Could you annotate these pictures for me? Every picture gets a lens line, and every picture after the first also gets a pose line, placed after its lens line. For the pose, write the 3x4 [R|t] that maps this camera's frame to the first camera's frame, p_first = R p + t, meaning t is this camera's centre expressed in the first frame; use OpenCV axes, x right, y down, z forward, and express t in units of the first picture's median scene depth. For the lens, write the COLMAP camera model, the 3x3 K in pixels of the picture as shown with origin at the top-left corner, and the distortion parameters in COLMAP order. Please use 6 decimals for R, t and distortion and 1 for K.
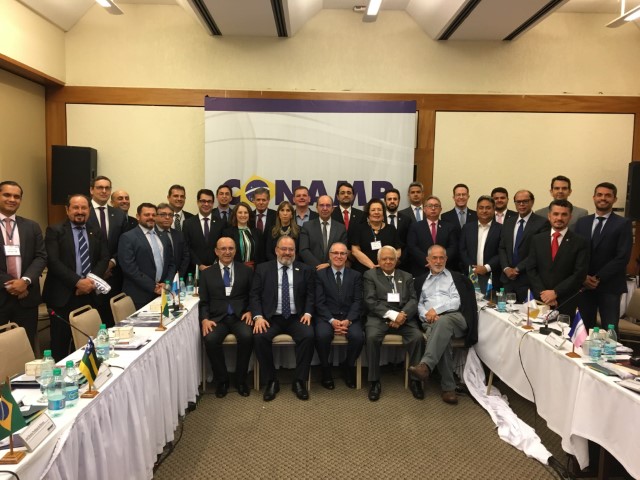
lens RADIAL K [[533.2, 0, 320.0], [0, 533.2, 240.0], [0, 0, 1]] dist [0.090236, -0.134766]
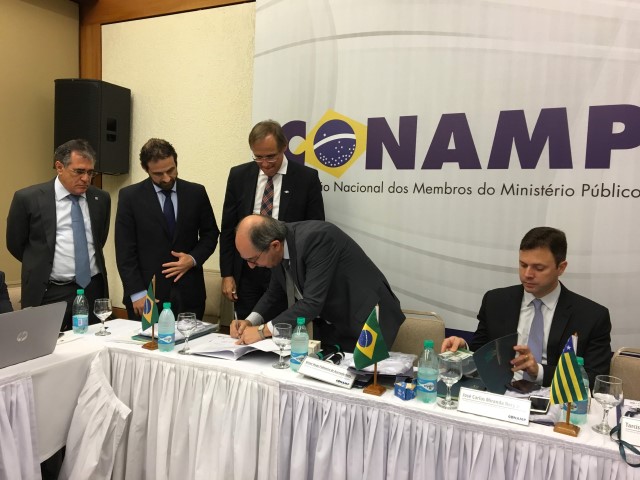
lens RADIAL K [[533.2, 0, 320.0], [0, 533.2, 240.0], [0, 0, 1]] dist [0.090236, -0.134766]
pose [[0.873053, 0.055728, -0.484430, 0.122999], [-0.056195, 0.998328, 0.013570, -0.004169], [0.484376, 0.015375, 0.874725, 0.545954]]
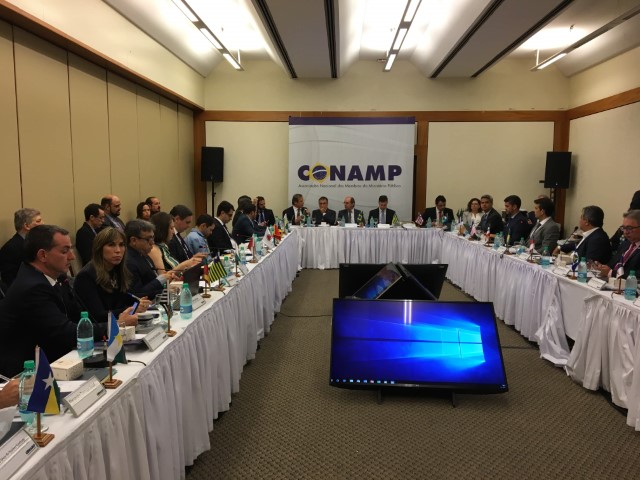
lens RADIAL K [[533.2, 0, 320.0], [0, 533.2, 240.0], [0, 0, 1]] dist [0.090236, -0.134766]
pose [[0.997839, 0.000056, -0.065711, -0.005557], [0.001987, 0.999517, 0.031025, 0.069041], [0.065681, -0.031088, 0.997356, -0.675803]]
